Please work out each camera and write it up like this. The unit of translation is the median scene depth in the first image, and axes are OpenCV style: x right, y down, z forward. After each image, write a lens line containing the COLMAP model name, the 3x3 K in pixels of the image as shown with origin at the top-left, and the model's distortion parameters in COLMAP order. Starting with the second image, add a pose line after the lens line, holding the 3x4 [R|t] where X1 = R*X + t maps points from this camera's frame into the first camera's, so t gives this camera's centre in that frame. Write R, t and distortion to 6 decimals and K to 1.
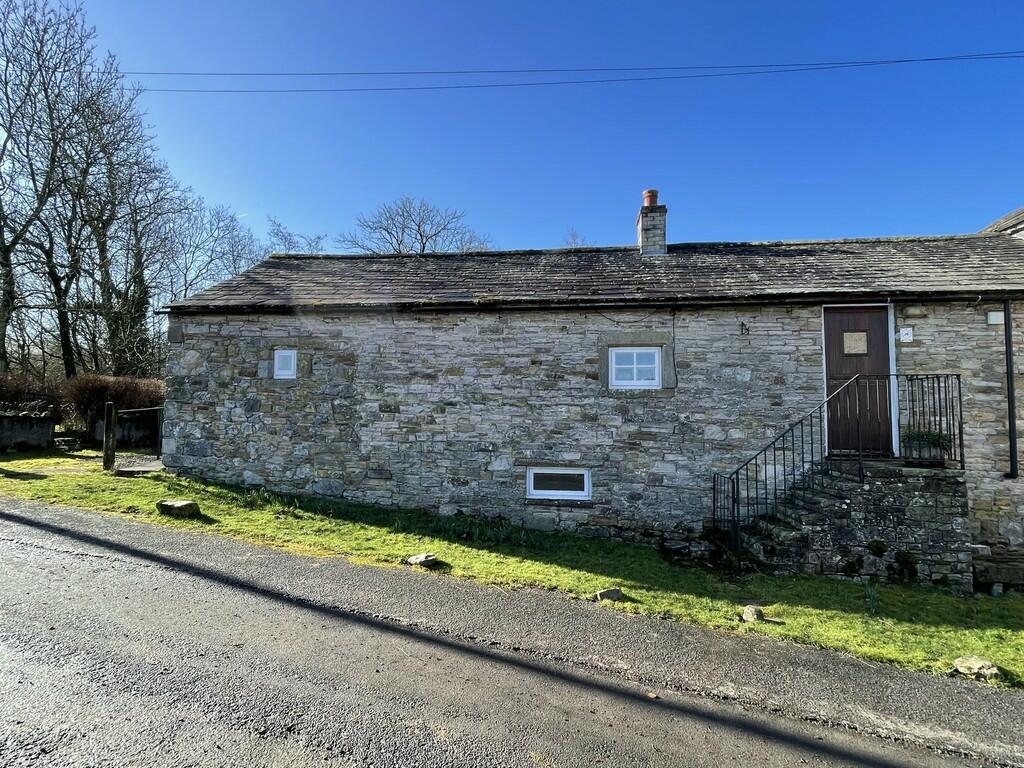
lens RADIAL K [[513.4, 0, 511.4], [0, 513.4, 383.7], [0, 0, 1]] dist [0.005630, -0.001492]
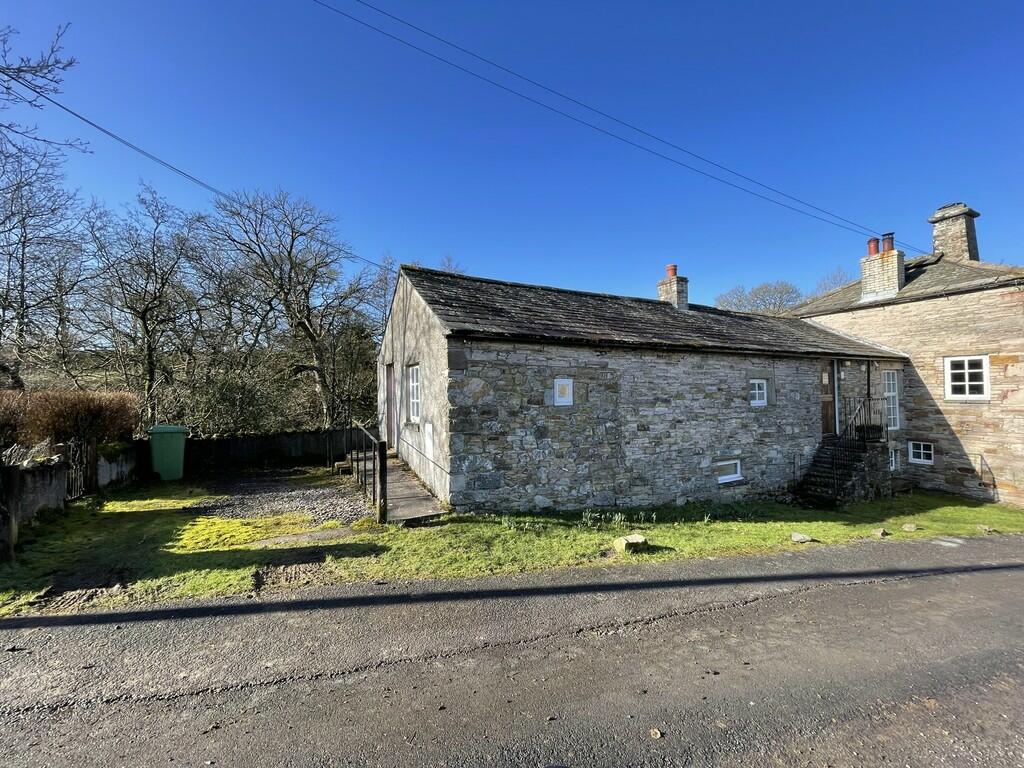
lens RADIAL K [[411.0, 0, 511.5], [0, 411.0, 380.8], [0, 0, 1]] dist [-0.001868, -0.000169]
pose [[0.825818, -0.003239, 0.563928, -1.051727], [-0.014434, 0.999535, 0.026878, -0.085864], [-0.563752, -0.030336, 0.825387, 0.362912]]
